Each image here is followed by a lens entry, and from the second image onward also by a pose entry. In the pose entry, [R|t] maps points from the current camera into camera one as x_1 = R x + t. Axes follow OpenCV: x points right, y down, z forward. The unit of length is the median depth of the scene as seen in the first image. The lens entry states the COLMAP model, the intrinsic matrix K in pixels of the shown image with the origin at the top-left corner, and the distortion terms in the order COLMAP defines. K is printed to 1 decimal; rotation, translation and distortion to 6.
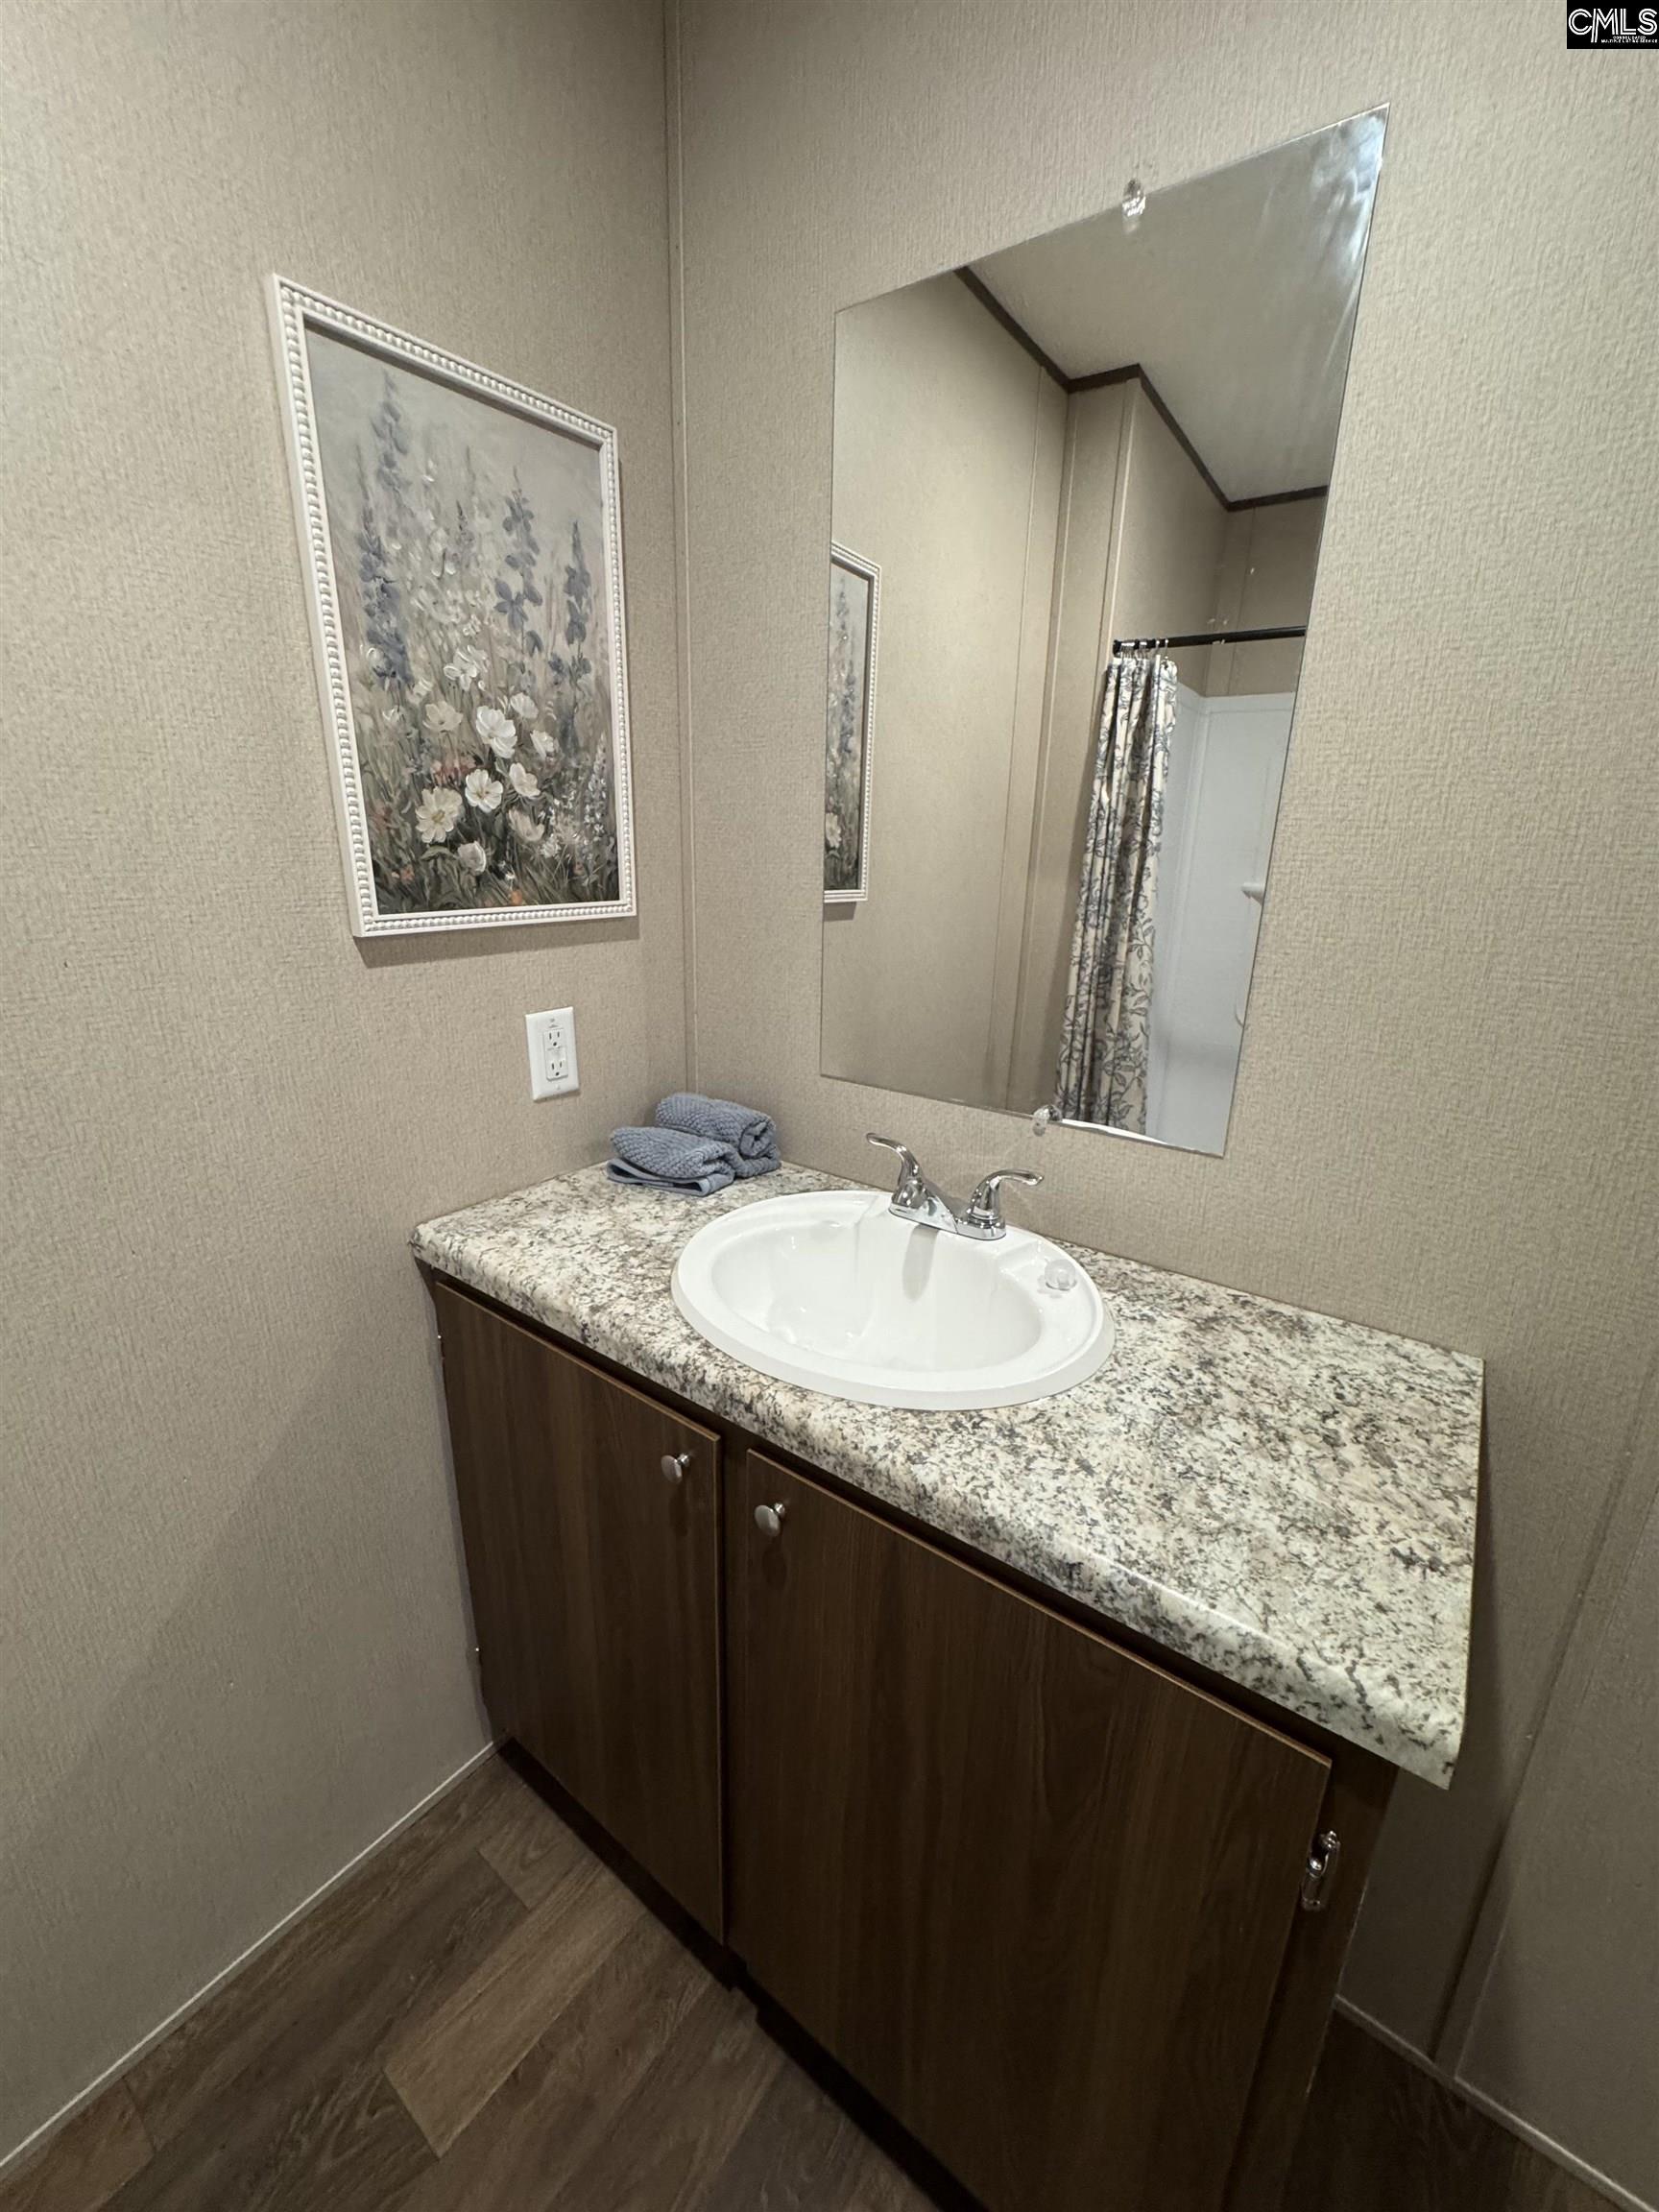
lens RADIAL K [[889.9, 0, 828.0], [0, 889.9, 1102.0], [0, 0, 1]] dist [-0.002534, 0.000991]
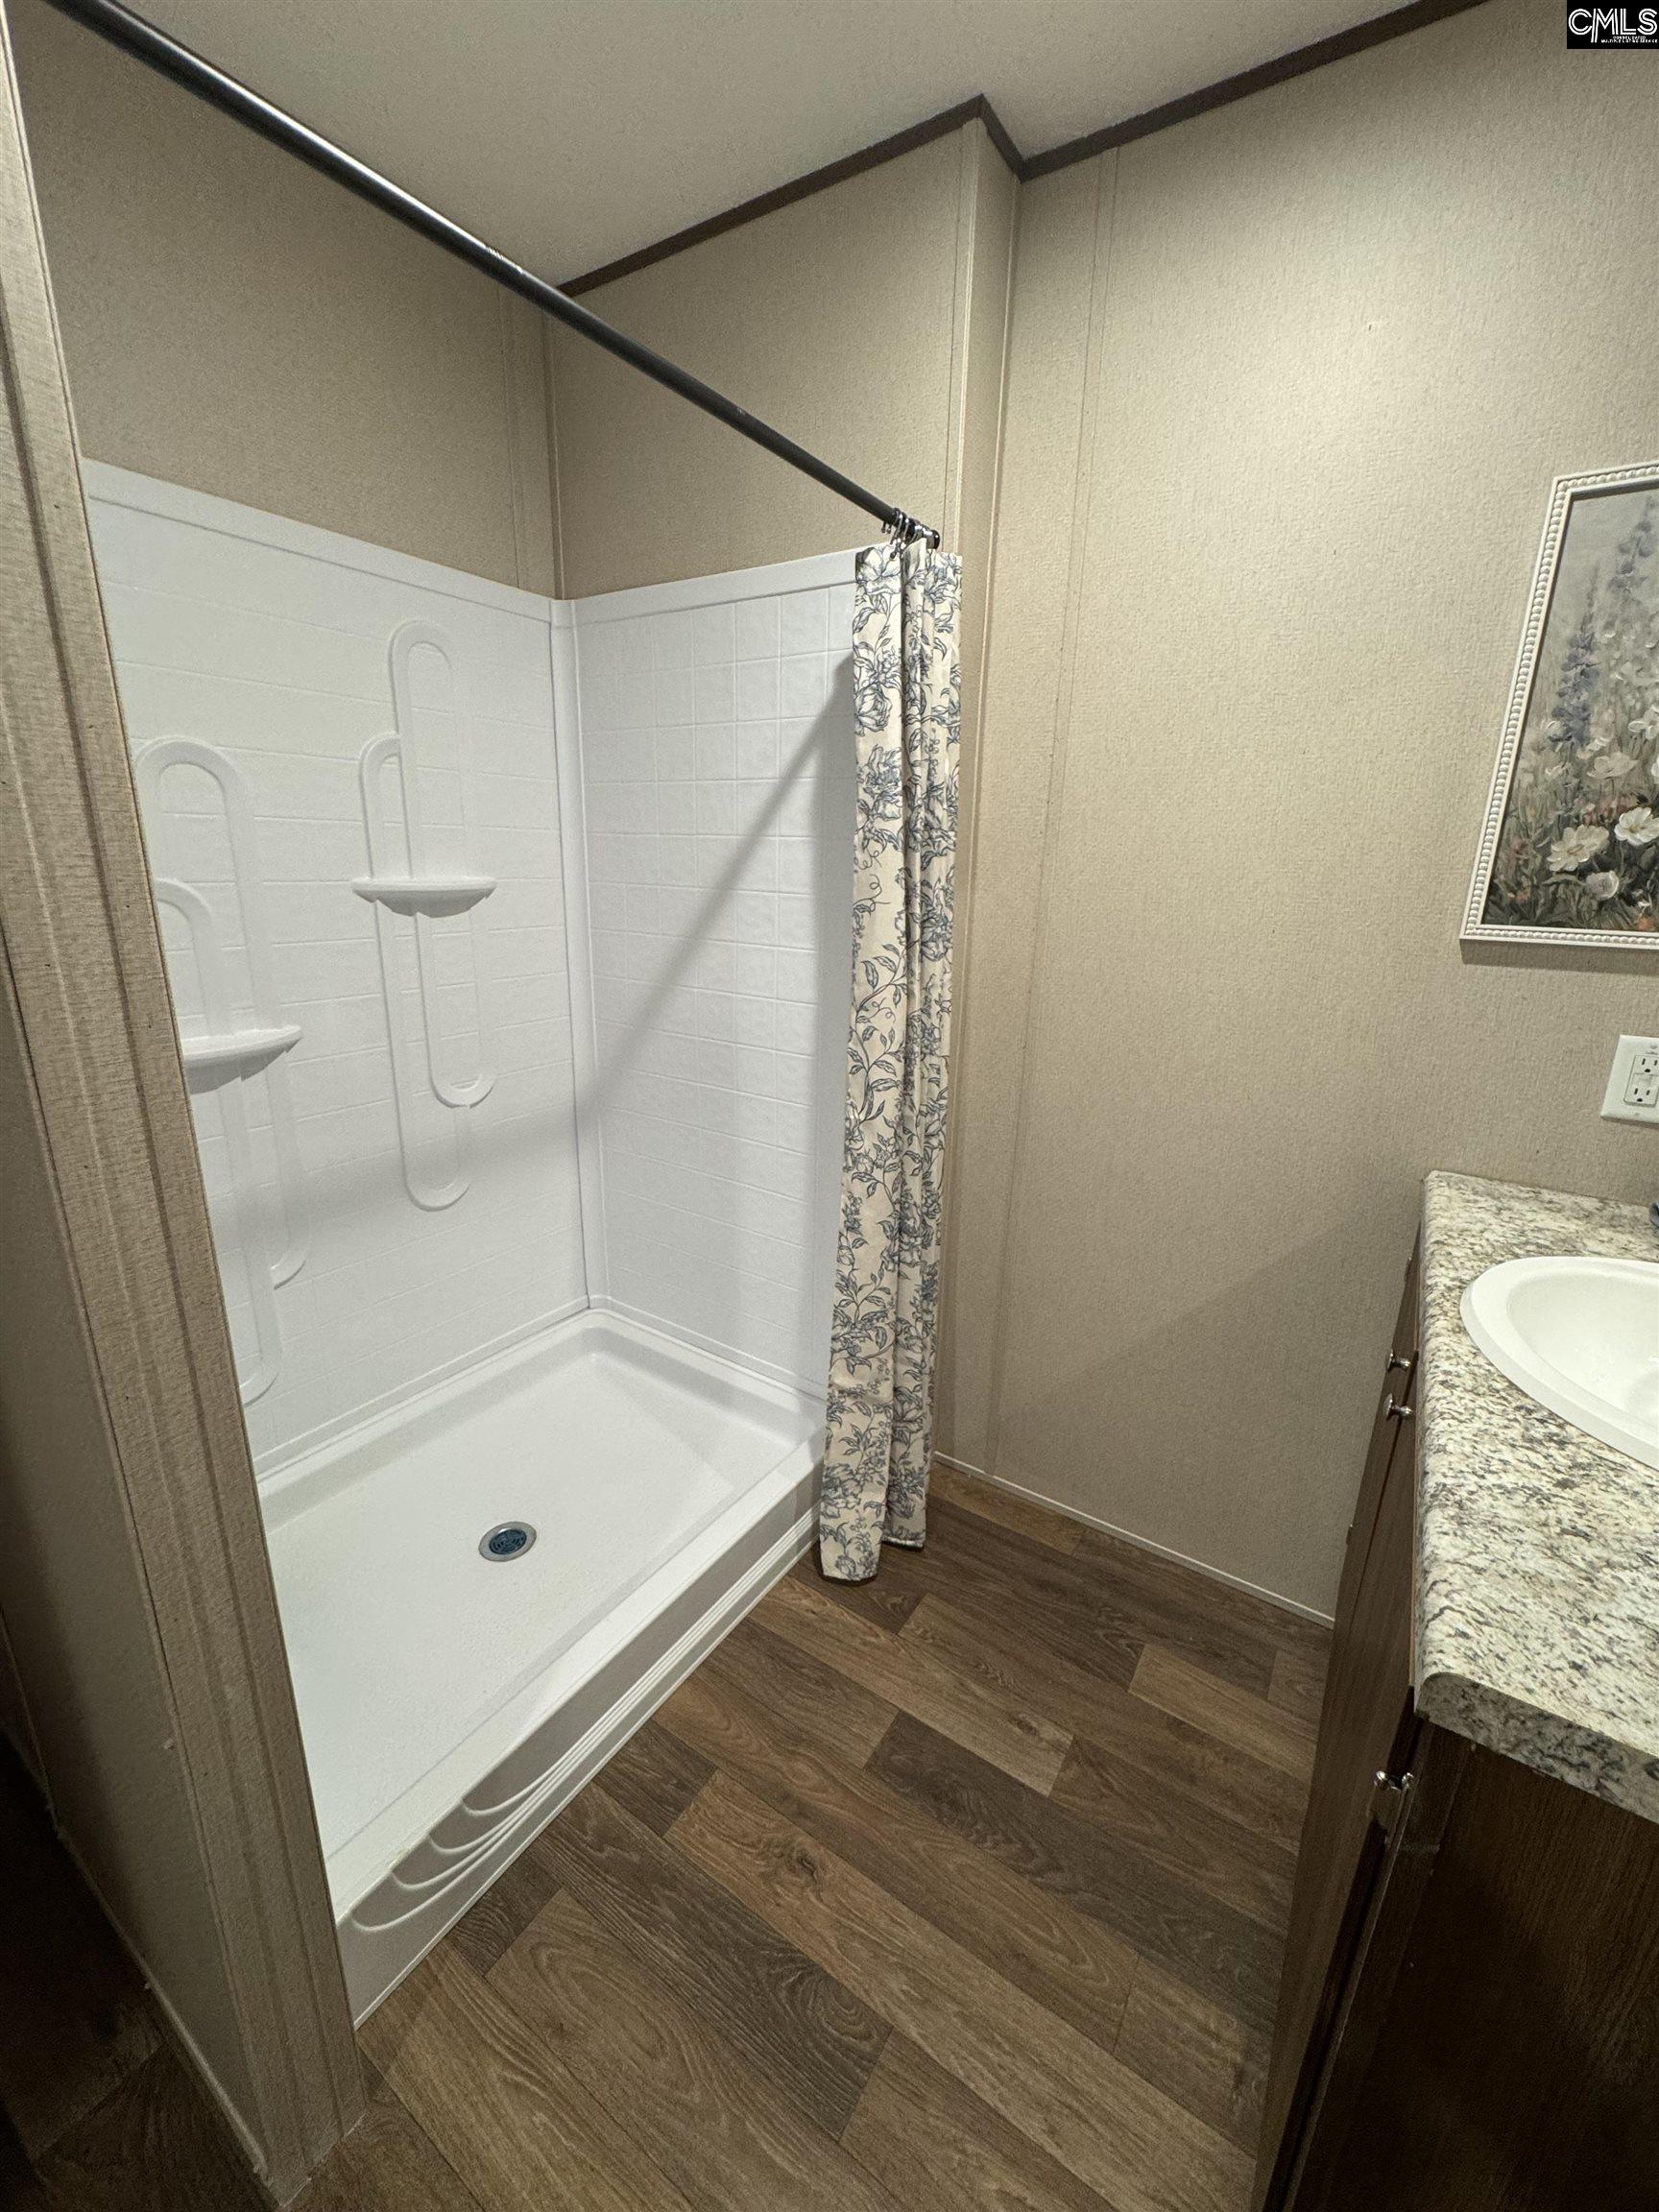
lens RADIAL K [[889.9, 0, 827.6], [0, 889.9, 1094.1], [0, 0, 1]] dist [-0.002534, 0.000991]
pose [[0.051437, 0.239066, -0.969640, 0.759212], [-0.312921, 0.925890, 0.211679, 0.044987], [0.948385, 0.292532, 0.122433, -0.001179]]
